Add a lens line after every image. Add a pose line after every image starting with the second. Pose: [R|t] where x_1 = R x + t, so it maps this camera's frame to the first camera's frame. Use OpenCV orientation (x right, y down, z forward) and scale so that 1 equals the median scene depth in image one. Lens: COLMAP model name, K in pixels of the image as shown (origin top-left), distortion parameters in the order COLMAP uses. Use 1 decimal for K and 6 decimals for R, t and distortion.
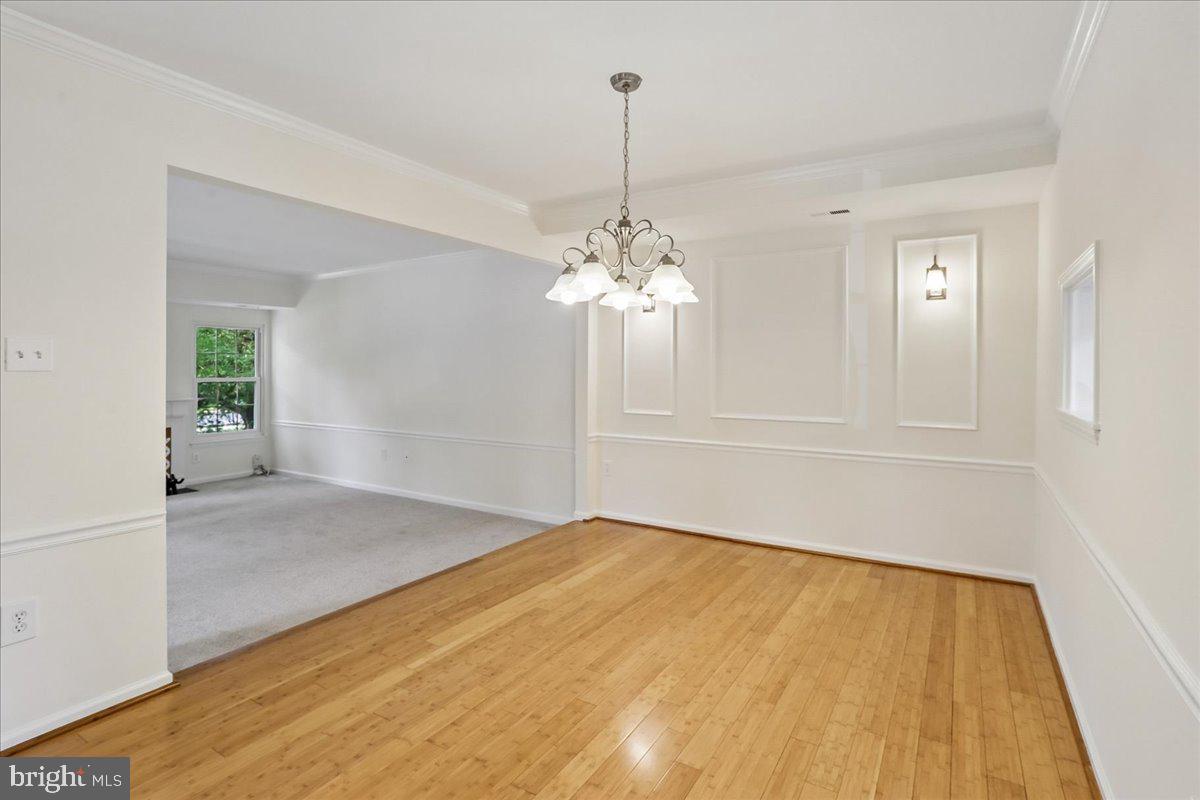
lens RADIAL K [[582.5, 0, 602.2], [0, 582.5, 371.1], [0, 0, 1]] dist [-0.032203, 0.012173]
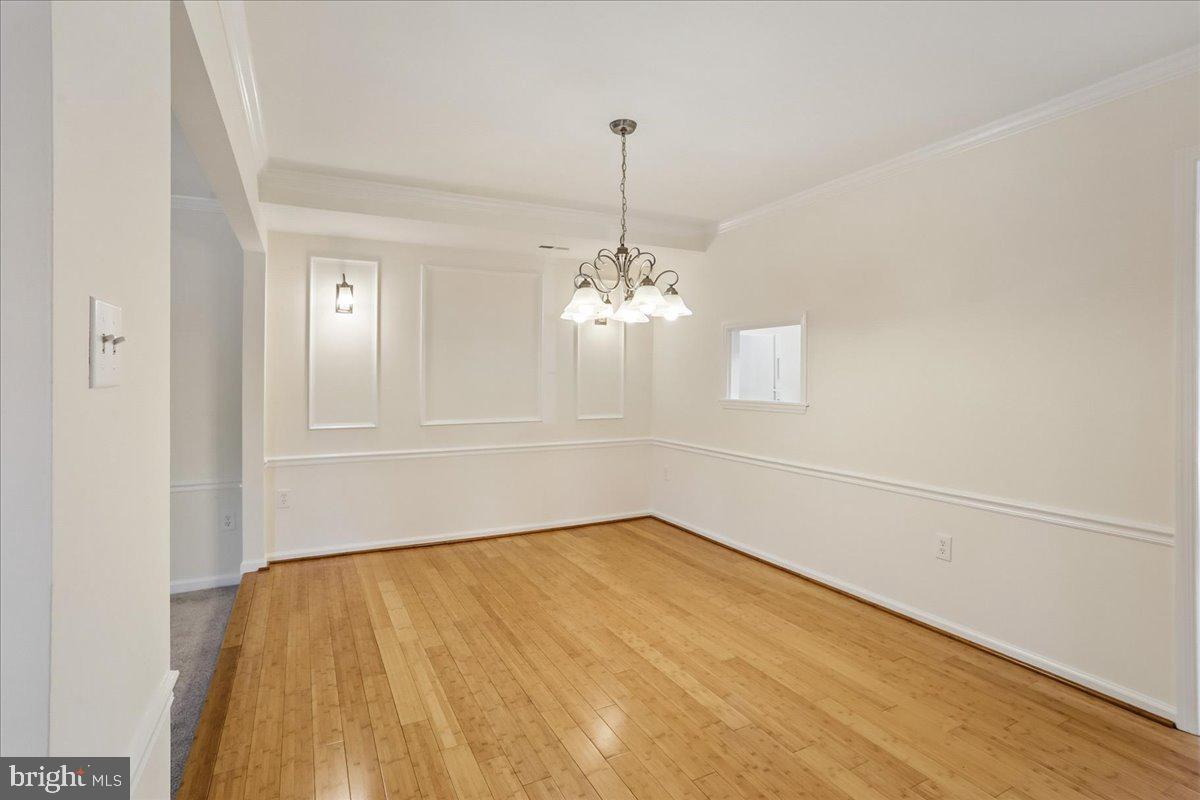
lens RADIAL K [[582.5, 0, 598.2], [0, 582.5, 377.5], [0, 0, 1]] dist [-0.032203, 0.012173]
pose [[0.511268, 0.006948, 0.859393, -0.734016], [0.001472, 0.999959, -0.008960, 0.008618], [-0.859420, 0.005846, 0.511237, 0.332632]]
